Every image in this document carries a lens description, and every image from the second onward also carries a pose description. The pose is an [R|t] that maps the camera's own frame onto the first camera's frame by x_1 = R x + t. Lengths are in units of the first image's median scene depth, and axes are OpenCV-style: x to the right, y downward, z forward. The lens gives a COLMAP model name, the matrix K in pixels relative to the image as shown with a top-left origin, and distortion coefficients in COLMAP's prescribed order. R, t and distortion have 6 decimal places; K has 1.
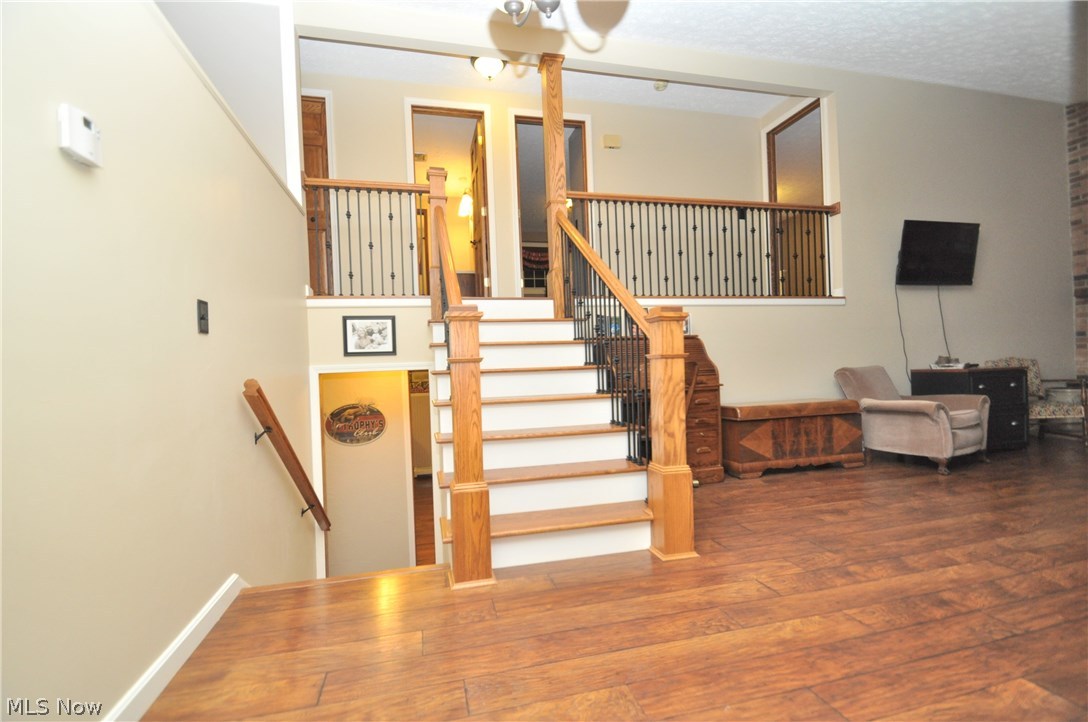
lens RADIAL K [[472.2, 0, 534.0], [0, 472.2, 365.2], [0, 0, 1]] dist [0.008945, -0.010519]
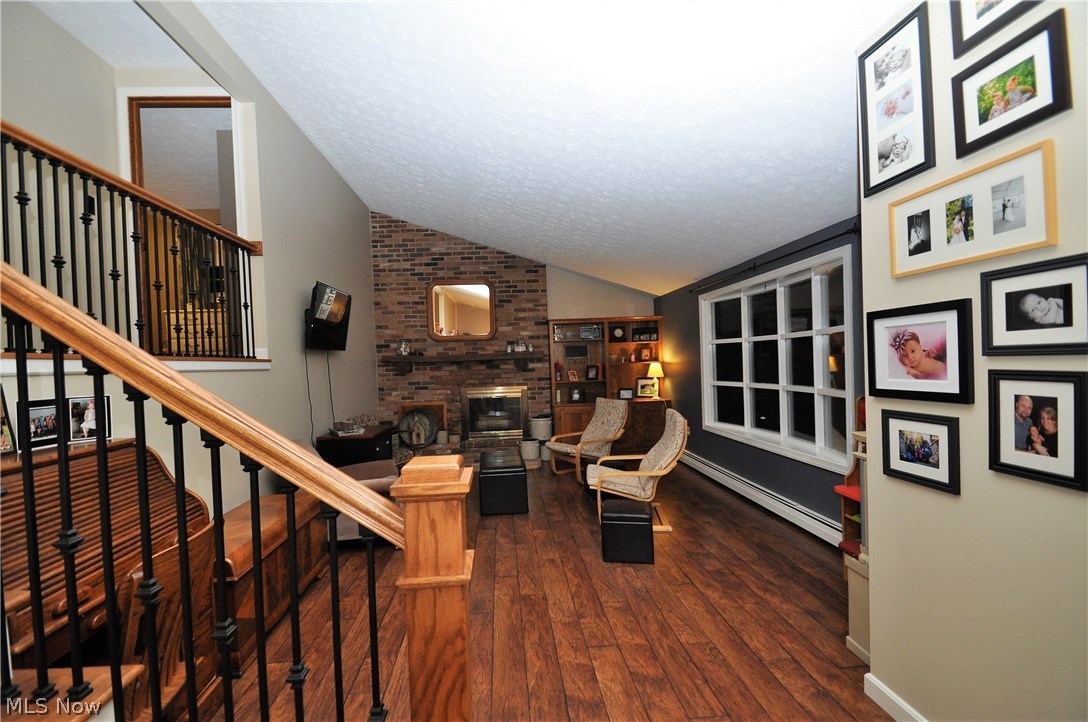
lens RADIAL K [[472.2, 0, 531.5], [0, 472.2, 367.6], [0, 0, 1]] dist [0.008945, -0.010519]
pose [[0.159047, 0.014075, 0.987171, -0.080993], [0.033577, 0.999243, -0.019657, -0.115871], [-0.986700, 0.036273, 0.158454, 0.498688]]
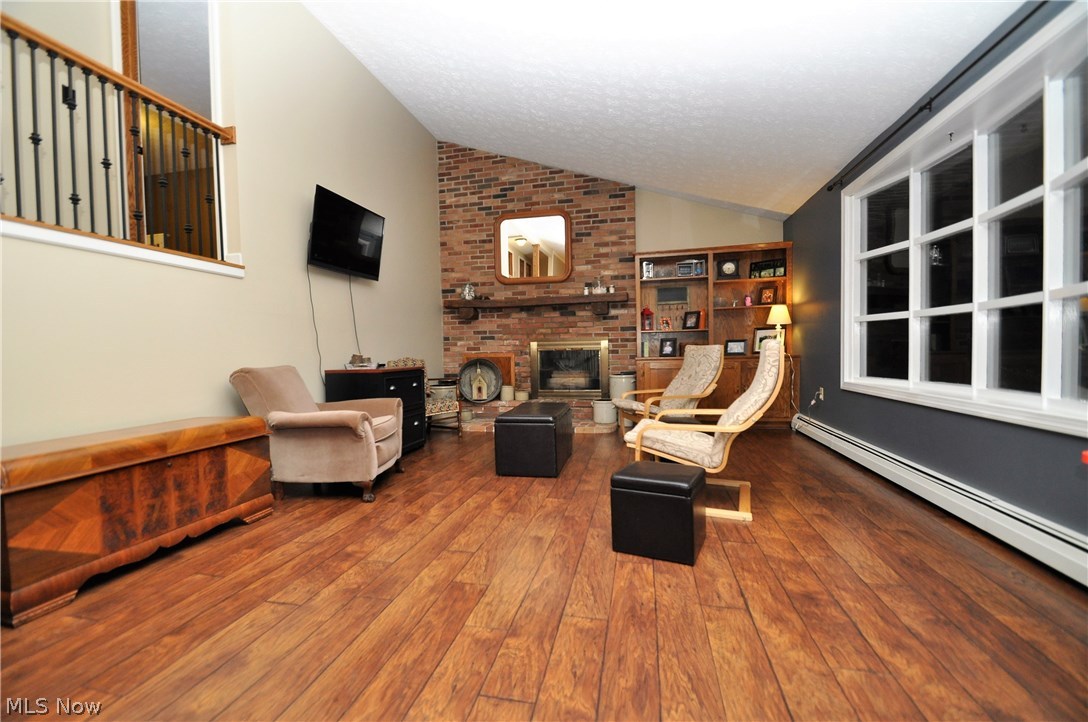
lens RADIAL K [[472.2, 0, 537.0], [0, 472.2, 368.3], [0, 0, 1]] dist [0.008945, -0.010519]
pose [[0.433321, -0.007266, 0.901210, 0.251644], [0.009023, 0.999952, 0.003724, 0.006030], [-0.901194, 0.006518, 0.433366, 0.364926]]
